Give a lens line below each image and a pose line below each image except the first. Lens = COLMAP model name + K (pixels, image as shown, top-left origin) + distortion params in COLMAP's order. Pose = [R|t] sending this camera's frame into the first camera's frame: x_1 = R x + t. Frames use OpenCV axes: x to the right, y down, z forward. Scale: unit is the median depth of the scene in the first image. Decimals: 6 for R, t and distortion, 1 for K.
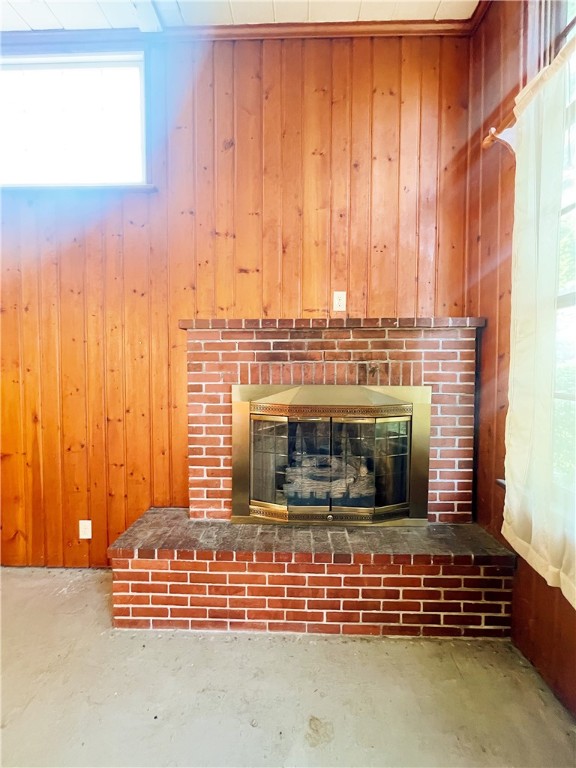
lens RADIAL K [[311.5, 0, 286.4], [0, 311.5, 379.1], [0, 0, 1]] dist [-0.002839, -0.000178]
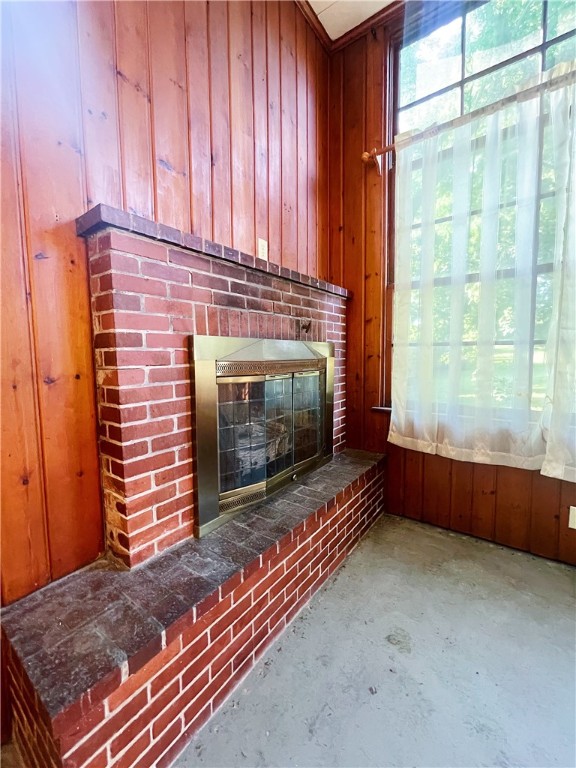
lens RADIAL K [[311.5, 0, 288.1], [0, 311.5, 380.0], [0, 0, 1]] dist [-0.002839, -0.000178]
pose [[0.563935, -0.075747, 0.822338, -0.612027], [0.042198, 0.997127, 0.062909, 0.079989], [-0.824740, -0.000776, 0.565511, 0.453283]]
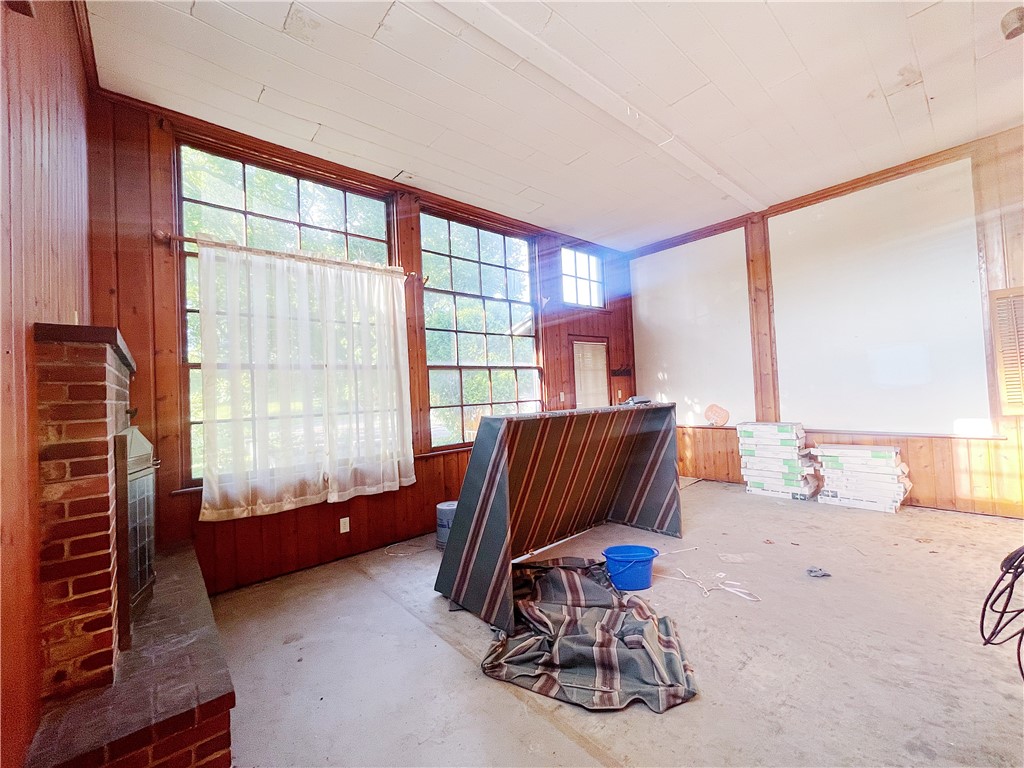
lens RADIAL K [[415.4, 0, 512.2], [0, 415.4, 379.6], [0, 0, 1]] dist [-0.002839, -0.000178]
pose [[-0.672965, 0.044219, 0.738351, -1.404239], [0.068083, 0.997677, 0.002305, -0.050287], [-0.736534, 0.051820, -0.674412, 0.968102]]
